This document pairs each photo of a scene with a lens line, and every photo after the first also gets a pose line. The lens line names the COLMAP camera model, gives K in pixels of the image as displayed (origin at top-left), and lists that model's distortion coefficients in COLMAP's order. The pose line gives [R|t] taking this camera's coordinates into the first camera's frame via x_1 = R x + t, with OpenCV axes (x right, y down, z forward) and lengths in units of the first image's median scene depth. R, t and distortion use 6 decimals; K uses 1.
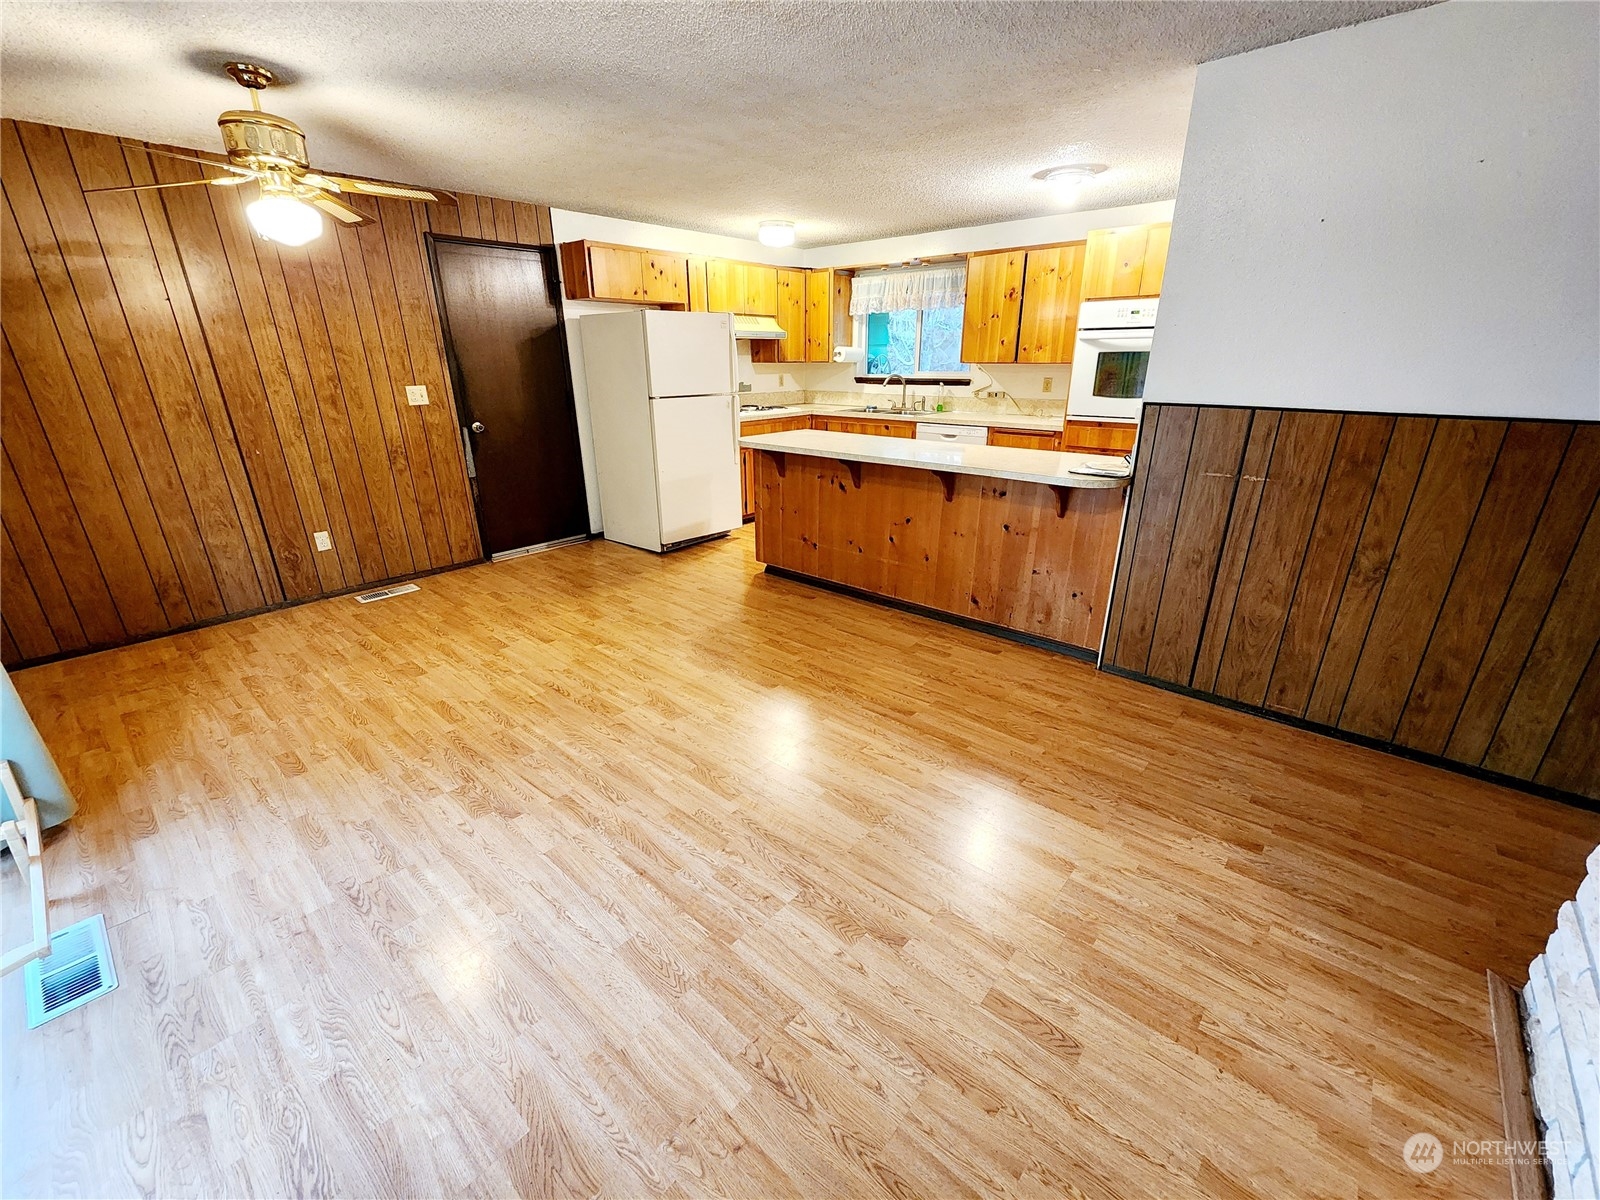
lens RADIAL K [[659.9, 0, 795.2], [0, 659.9, 605.7], [0, 0, 1]] dist [-0.002041, 0.002192]
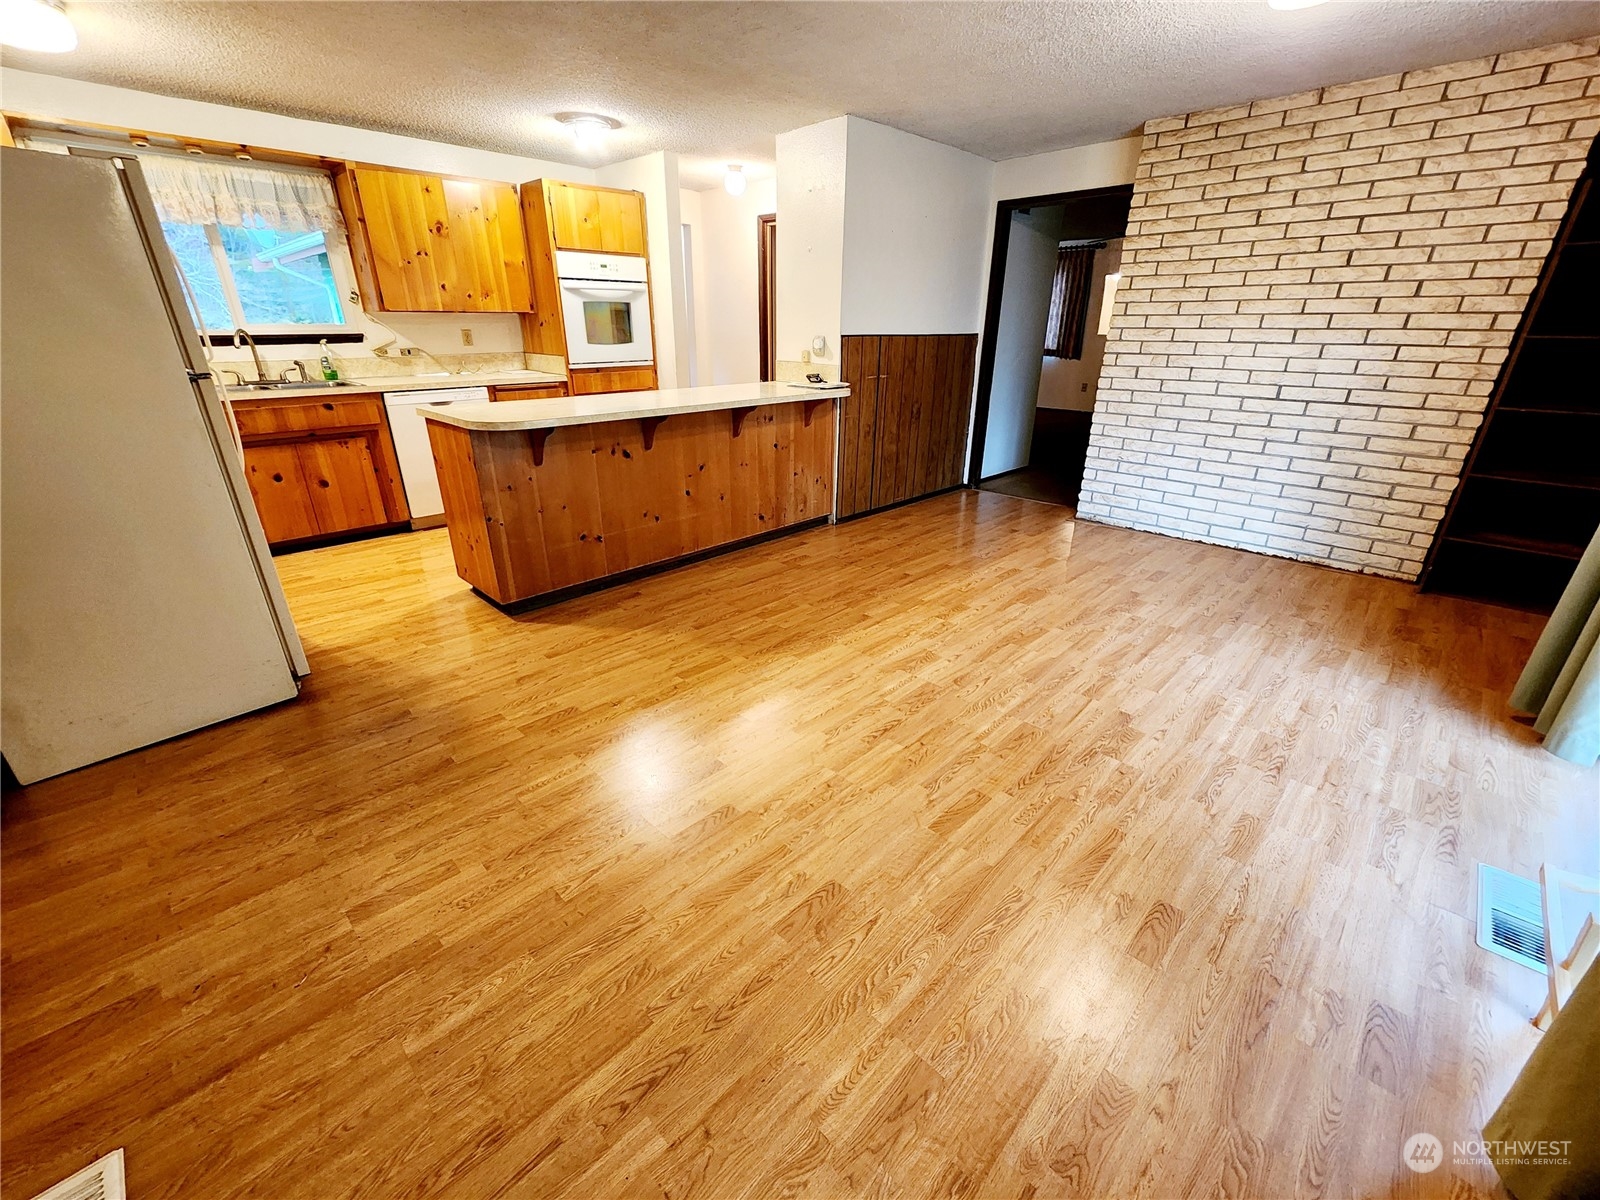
lens RADIAL K [[659.9, 0, 813.0], [0, 659.9, 599.5], [0, 0, 1]] dist [-0.002041, 0.002192]
pose [[0.048756, -0.382646, 0.922608, -0.879768], [0.349135, 0.871965, 0.343192, -0.256802], [-0.935803, 0.305382, 0.176108, 0.782054]]
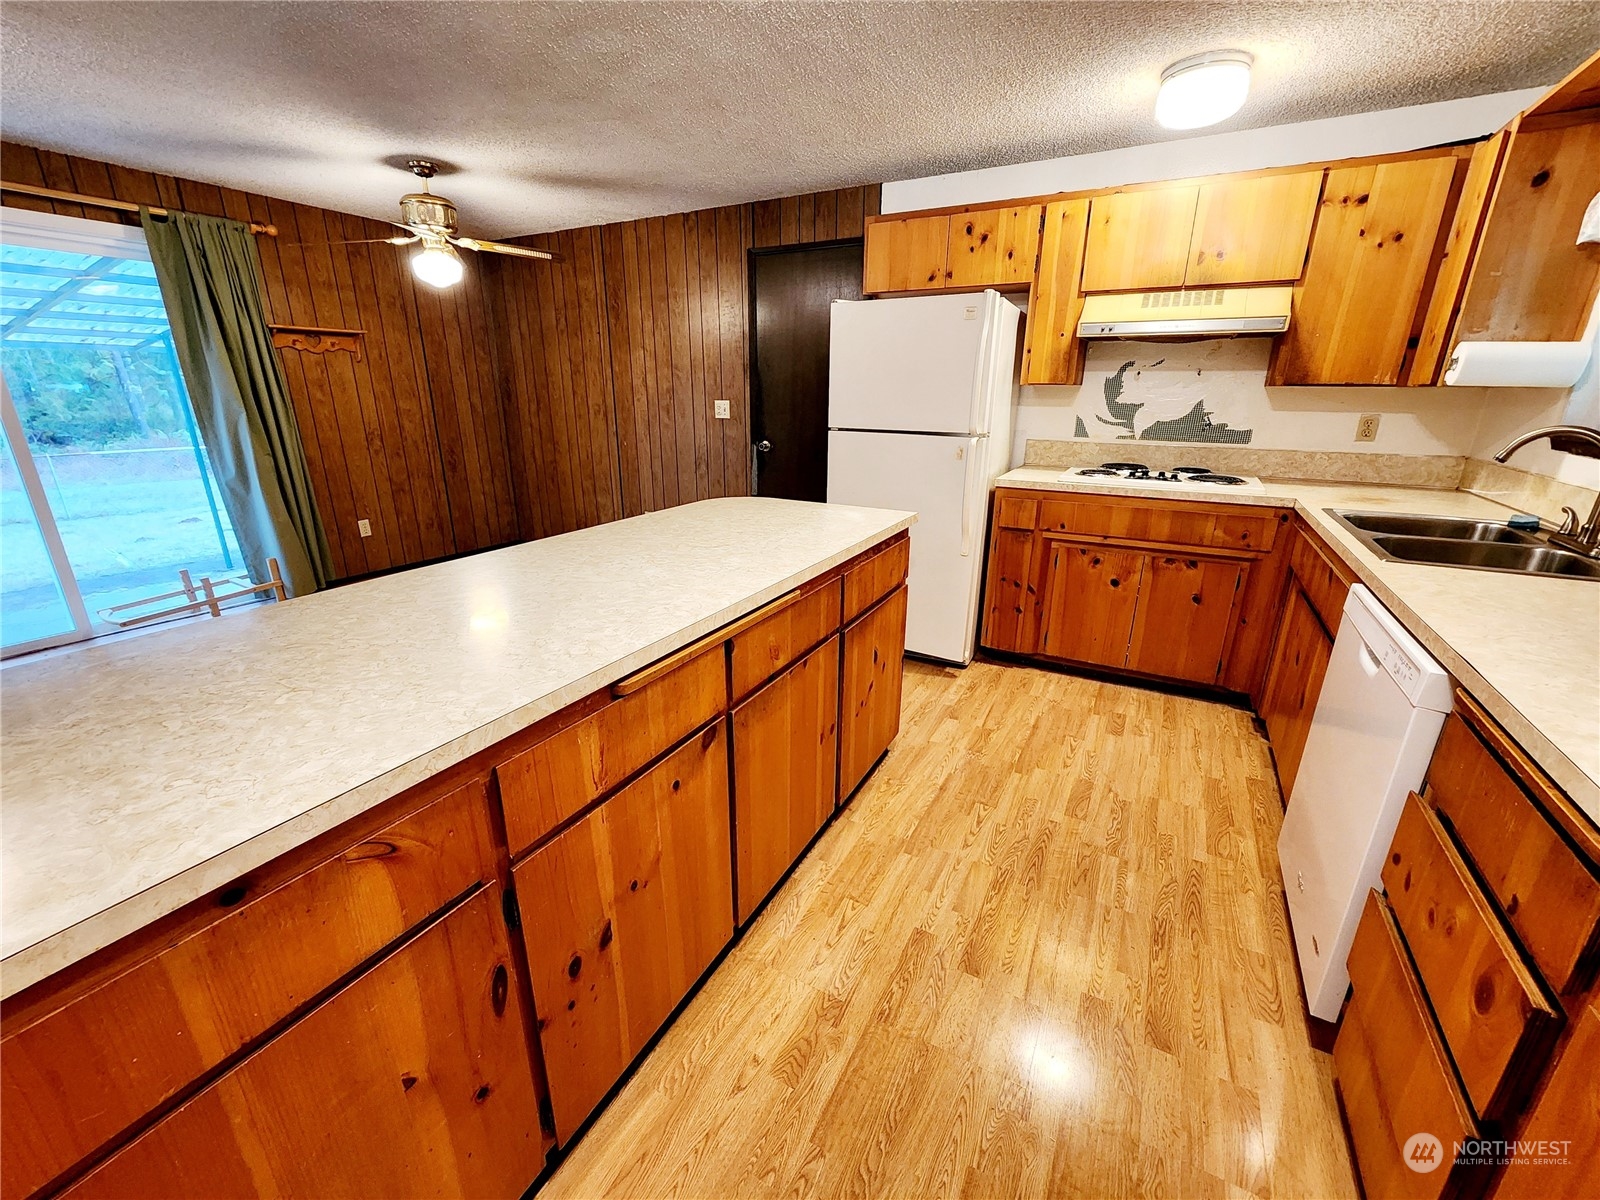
lens RADIAL K [[659.9, 0, 800.5], [0, 659.9, 606.0], [0, 0, 1]] dist [-0.002041, 0.002192]
pose [[0.216096, 0.314538, -0.924320, 0.535077], [-0.352611, 0.907938, 0.226527, -0.322216], [0.910477, 0.276974, 0.307111, 0.893157]]
